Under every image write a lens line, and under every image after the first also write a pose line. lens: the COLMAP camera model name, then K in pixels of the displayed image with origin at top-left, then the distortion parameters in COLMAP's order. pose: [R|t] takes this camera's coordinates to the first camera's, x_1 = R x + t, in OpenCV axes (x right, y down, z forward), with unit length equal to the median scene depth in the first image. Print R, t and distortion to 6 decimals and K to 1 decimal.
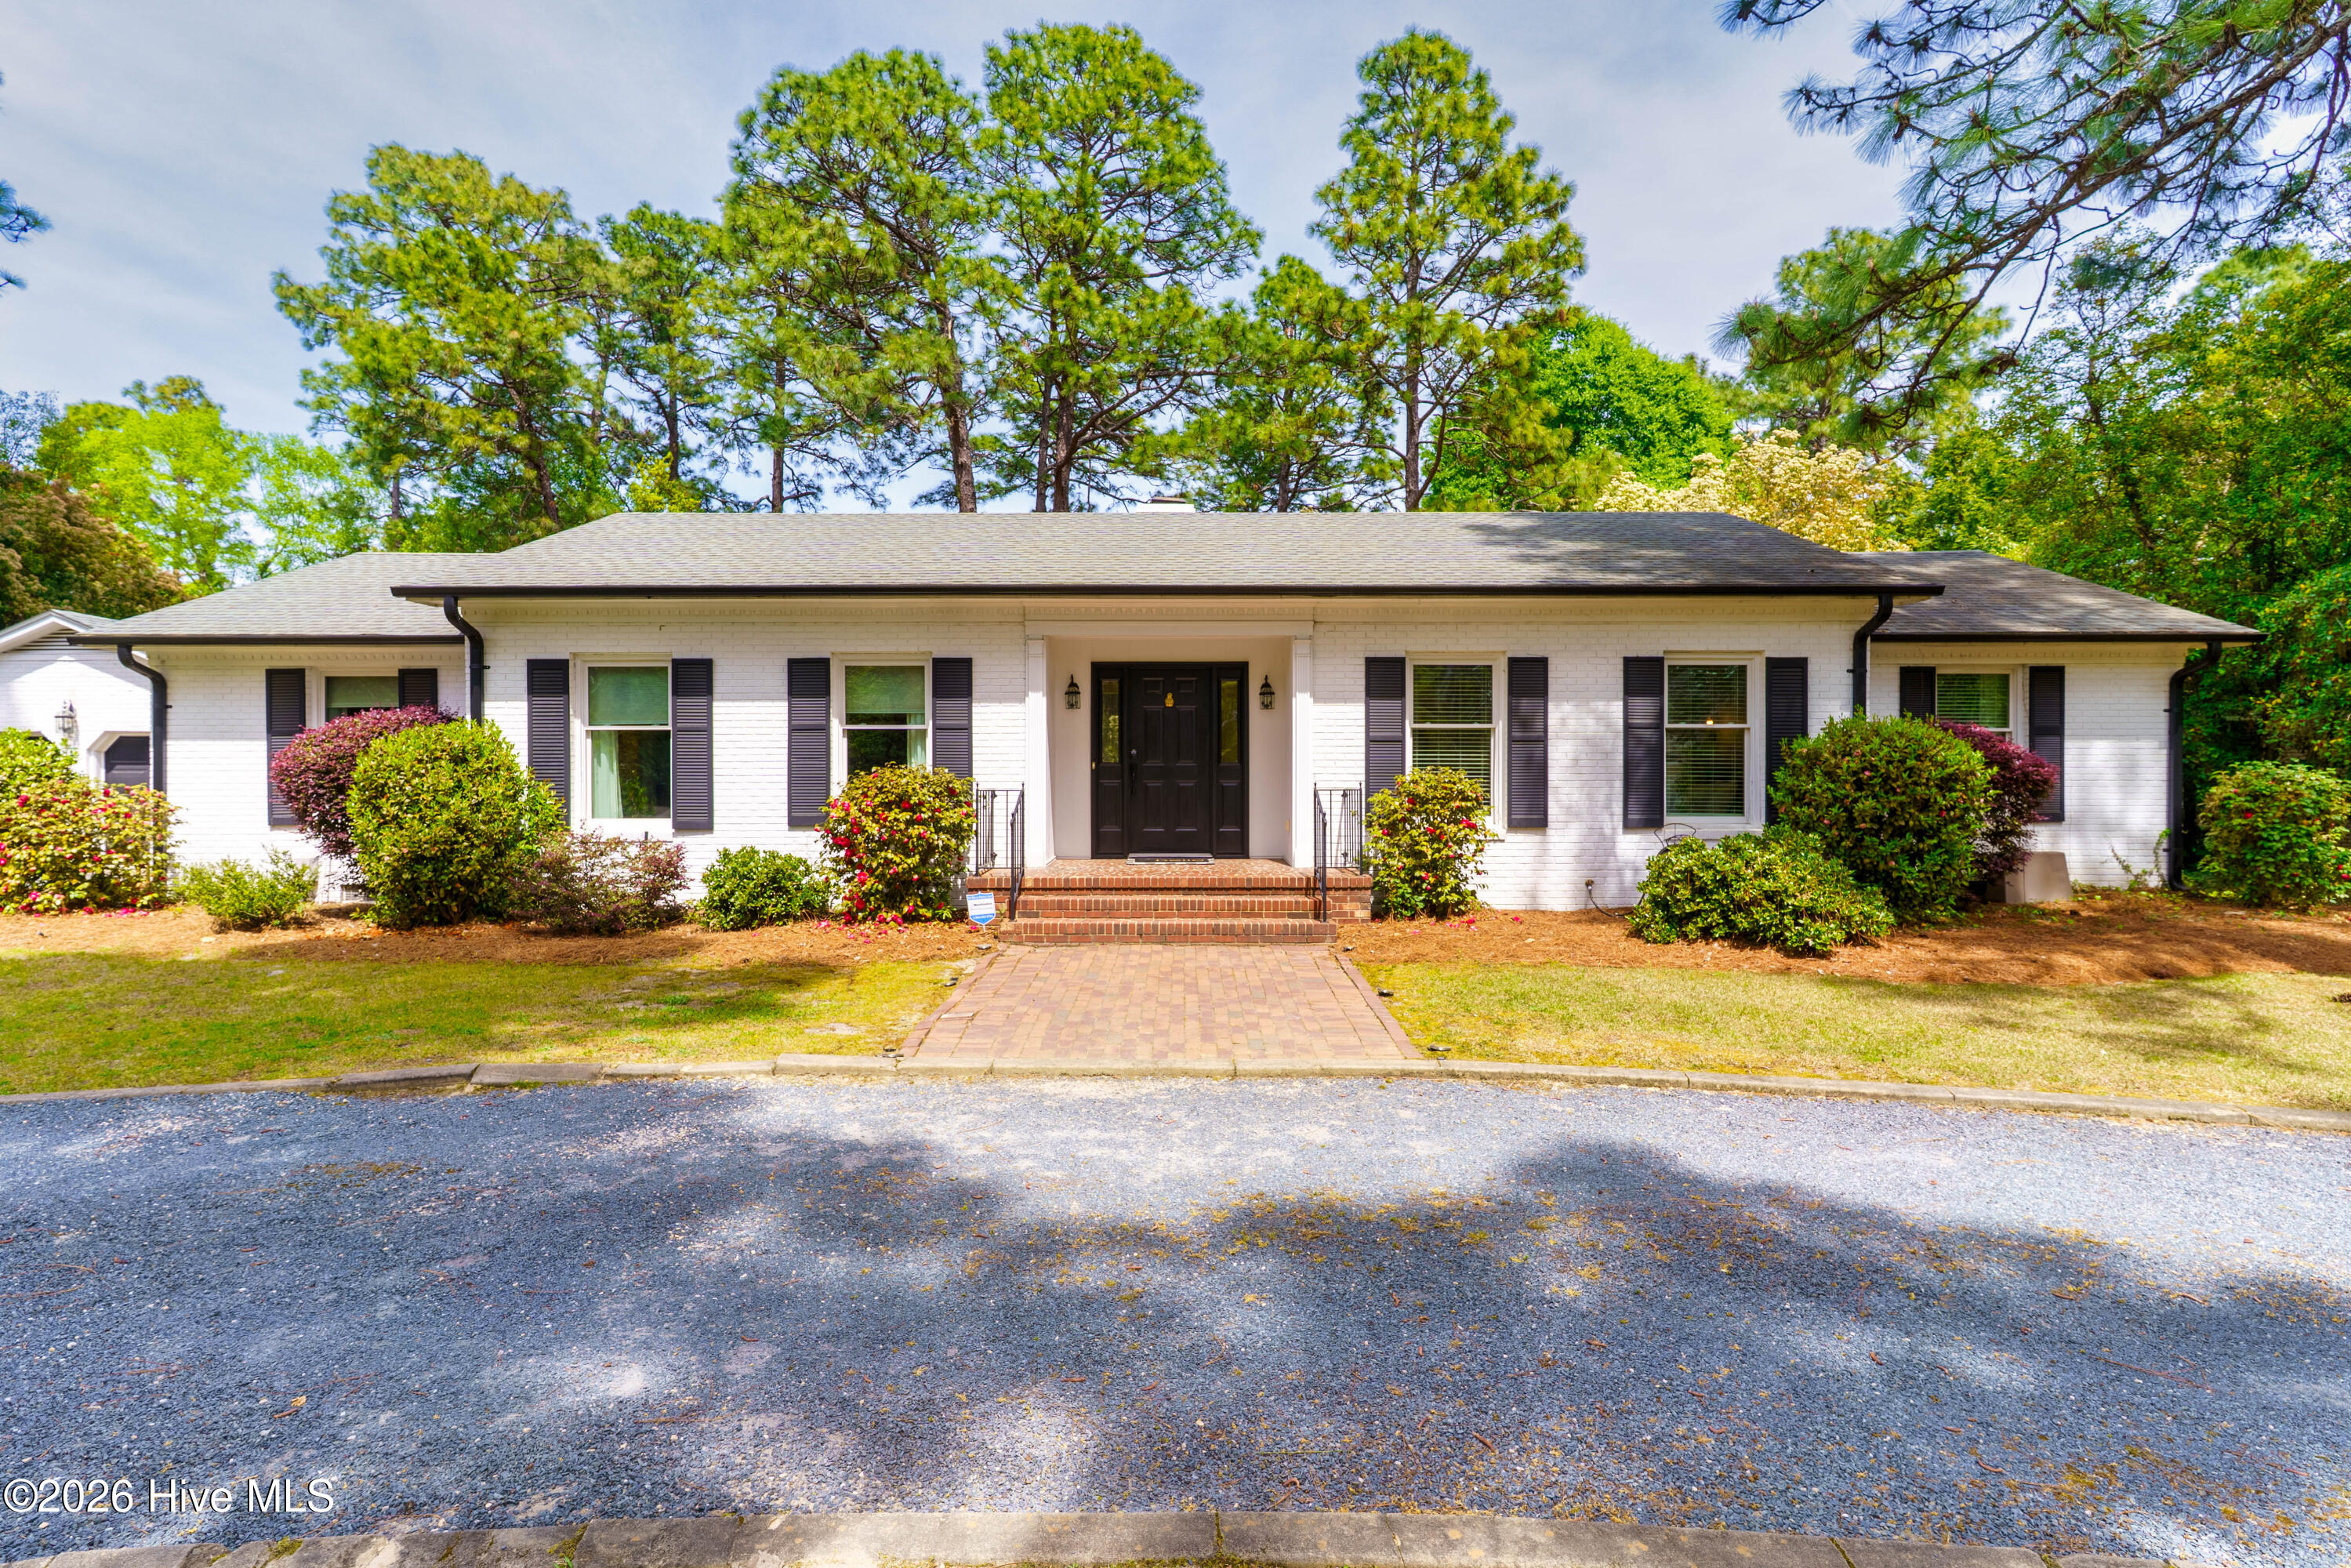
lens RADIAL K [[1143.7, 0, 1177.3], [0, 1143.7, 785.0], [0, 0, 1]] dist [0.002954, -0.000080]
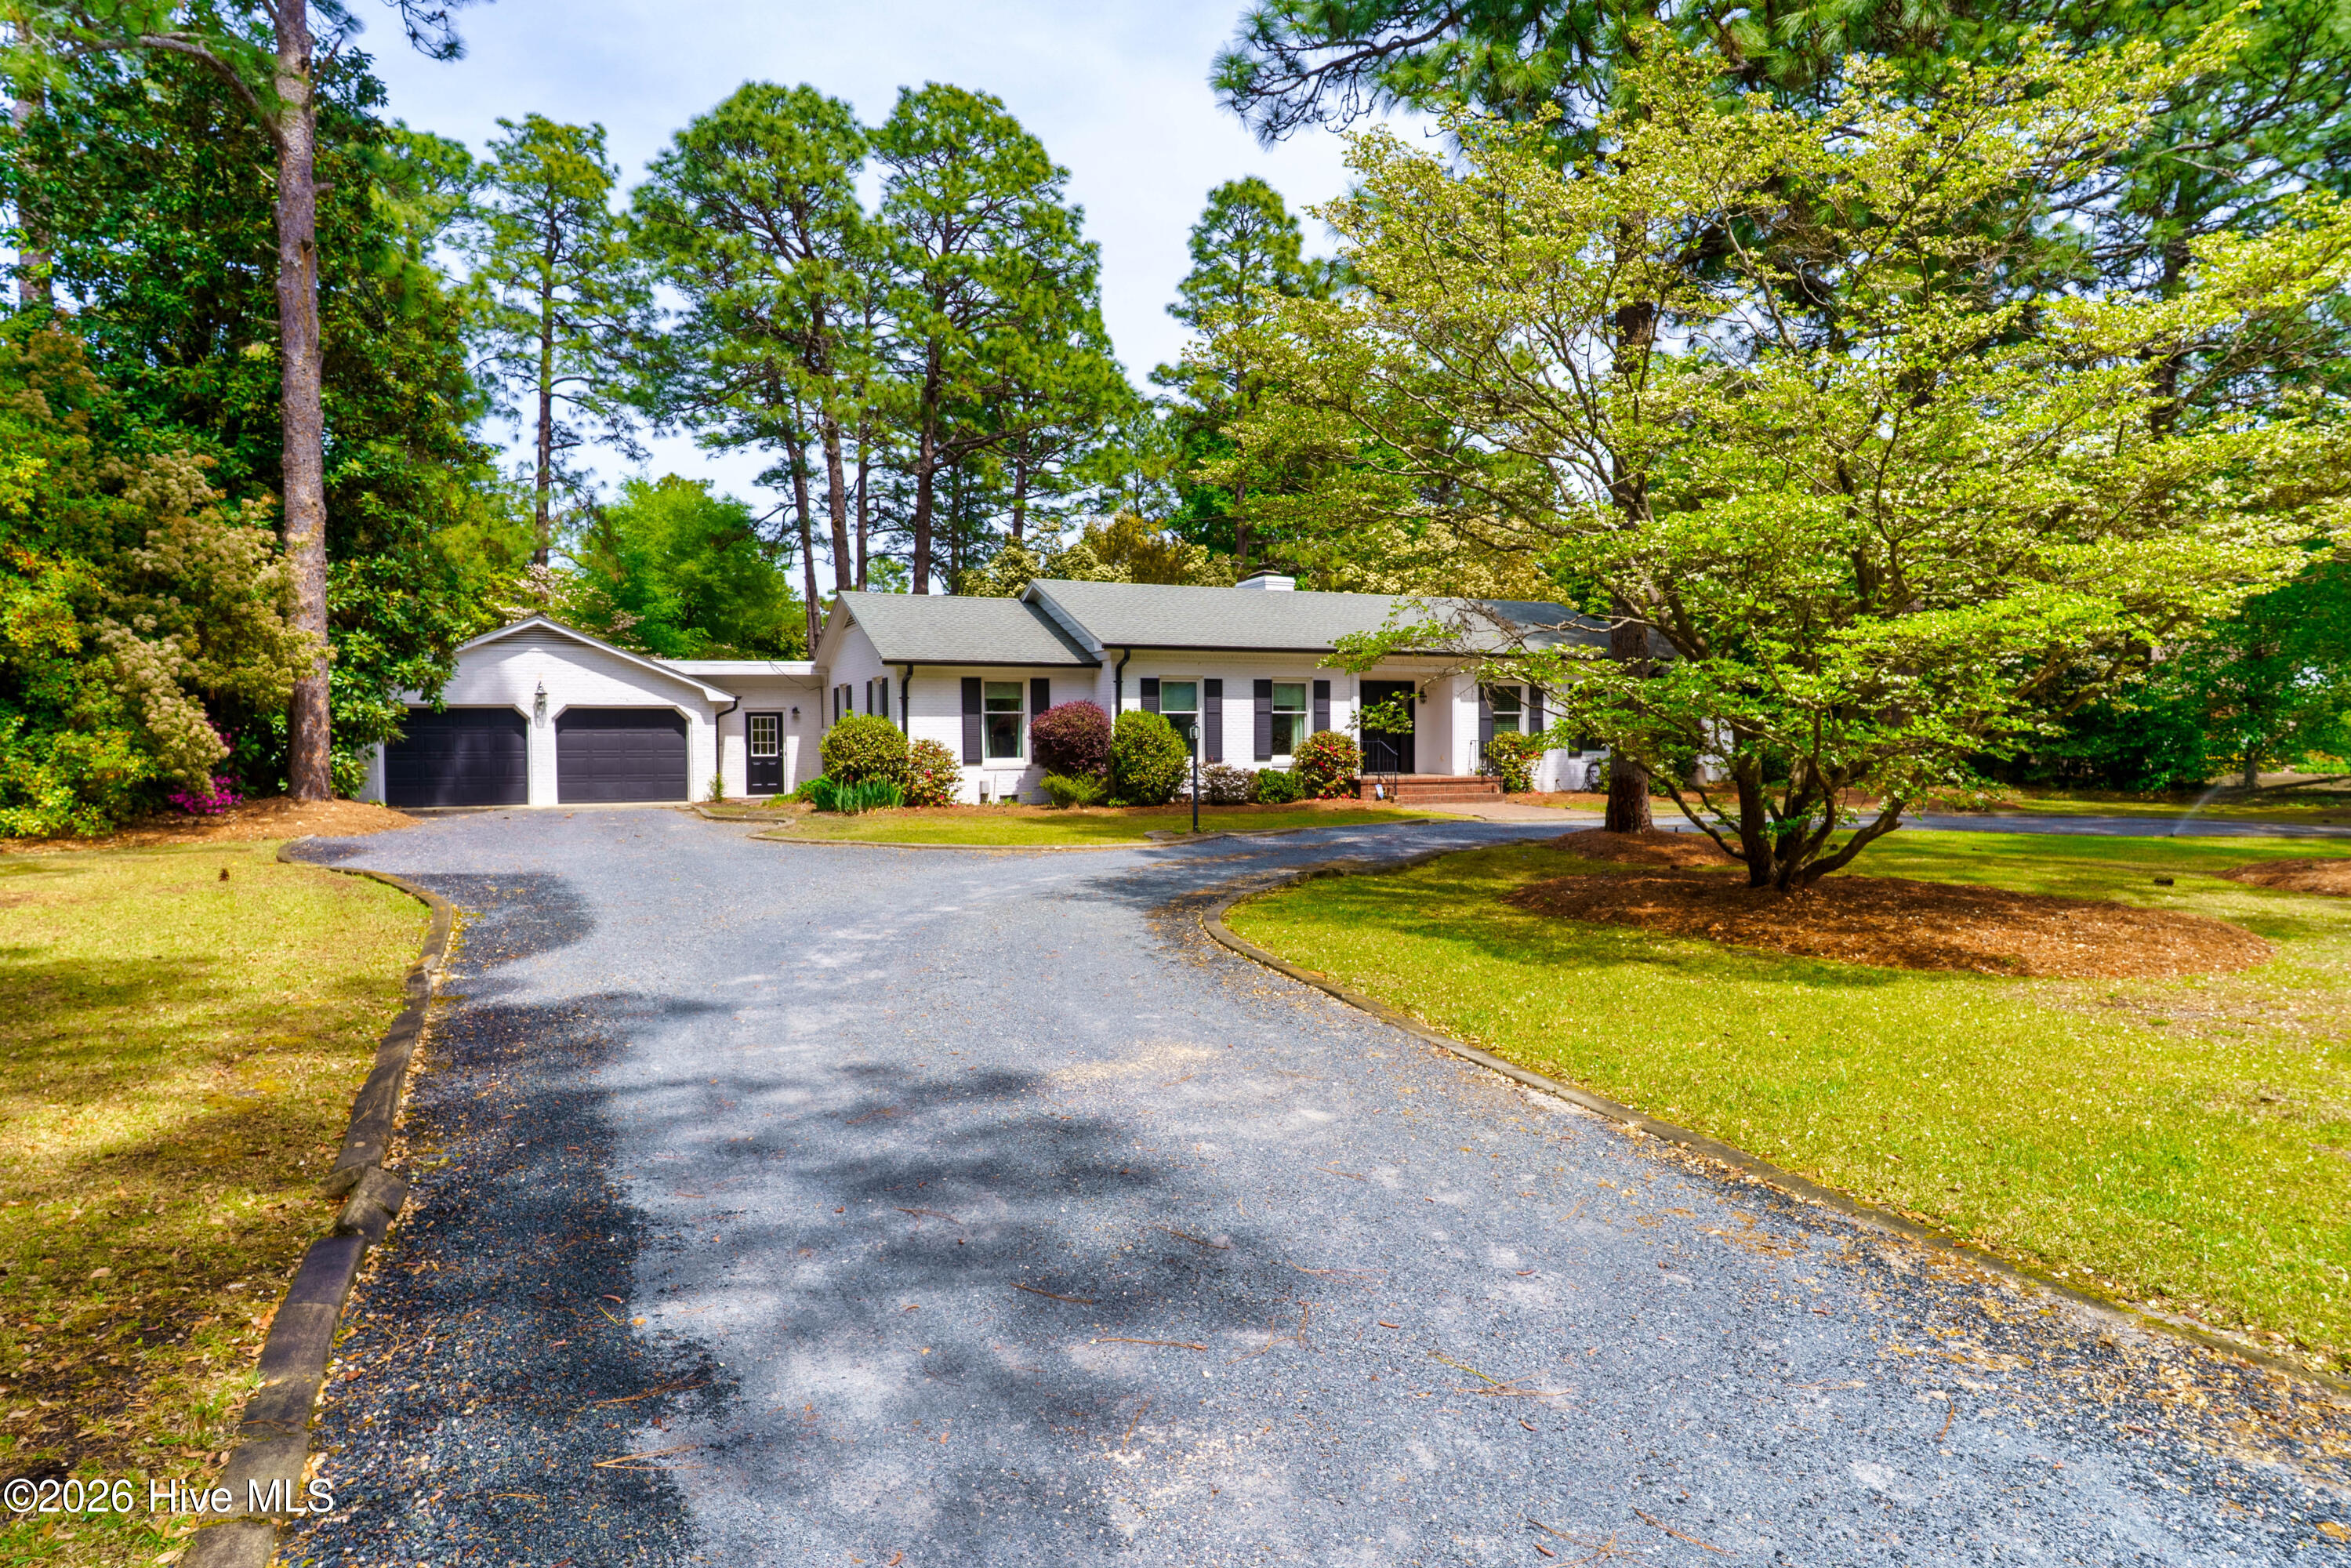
lens RADIAL K [[1399.2, 0, 1190.8], [0, 1399.2, 796.3], [0, 0, 1]] dist [0.002865, 0.000294]
pose [[0.904040, -0.021787, 0.426892, -1.533991], [0.006573, 0.999291, 0.037081, 0.007154], [-0.427397, -0.030717, 0.903542, -1.259941]]
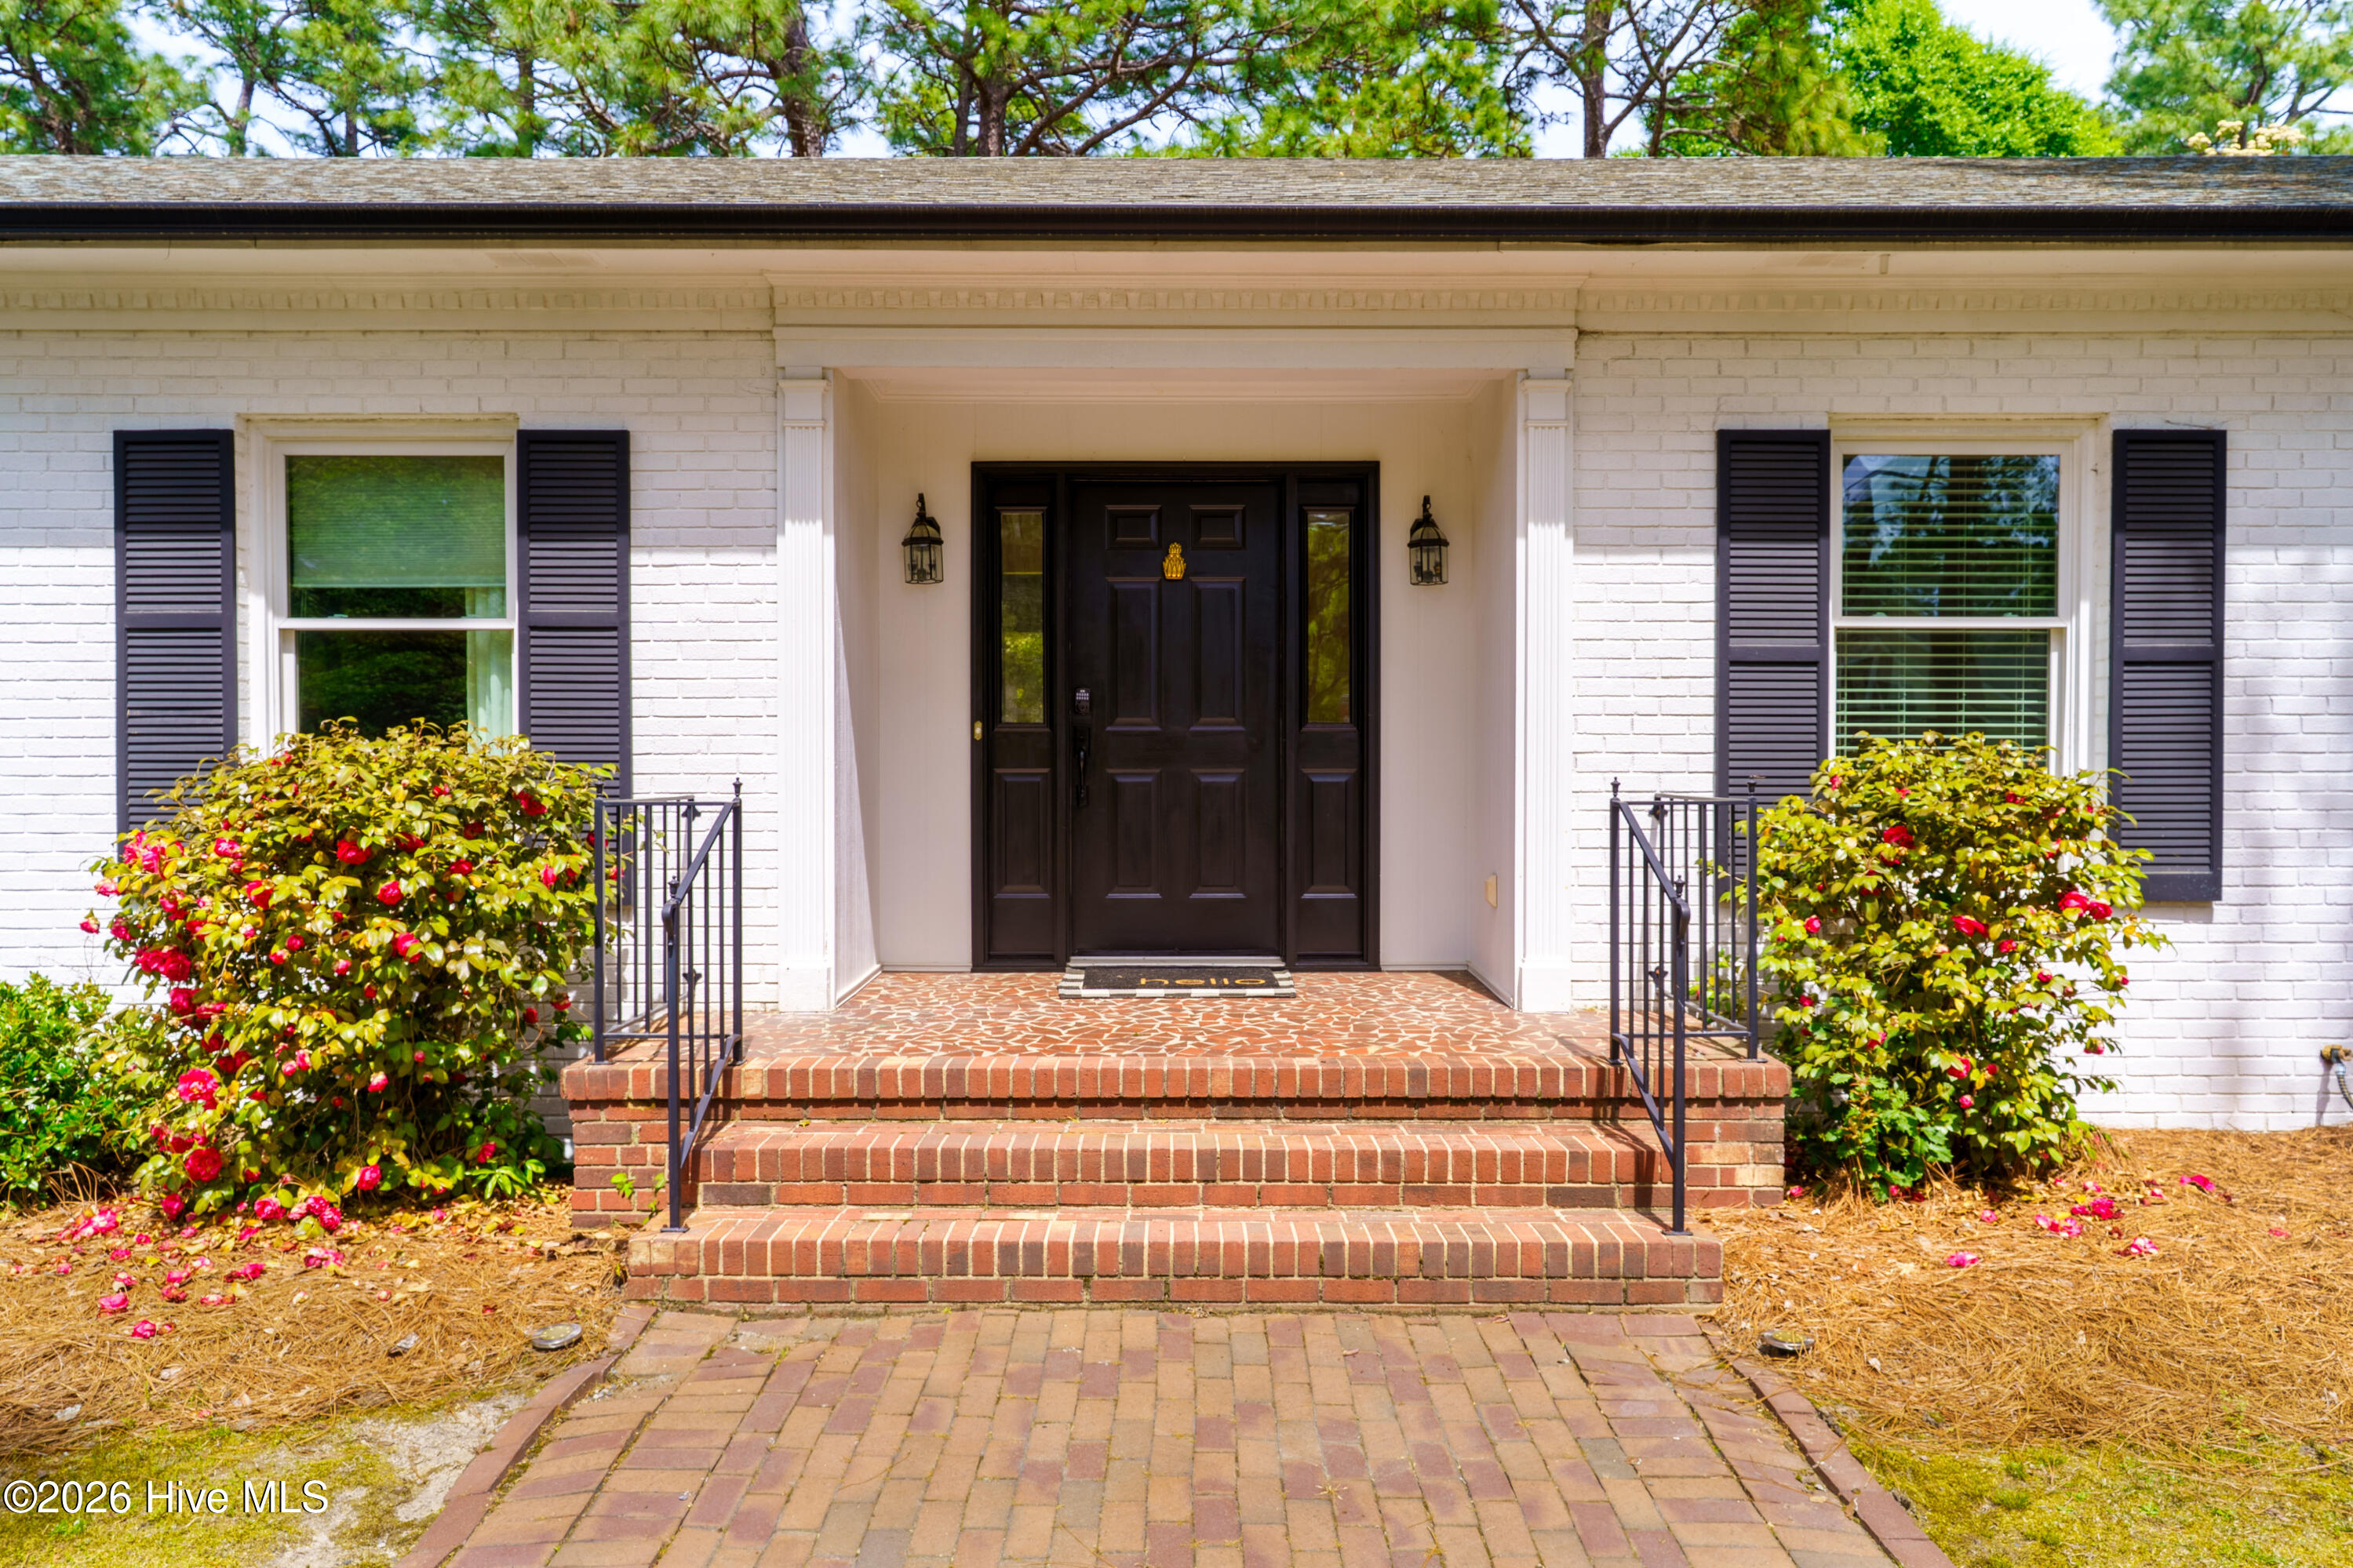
lens RADIAL K [[1653.9, 0, 1181.7], [0, 1653.9, 777.6], [0, 0, 1]] dist [0.009968, 0.002508]
pose [[0.999994, 0.000382, 0.003310, -0.006722], [-0.000414, 0.999952, 0.009765, -0.006920], [-0.003306, -0.009766, 0.999947, 0.475328]]
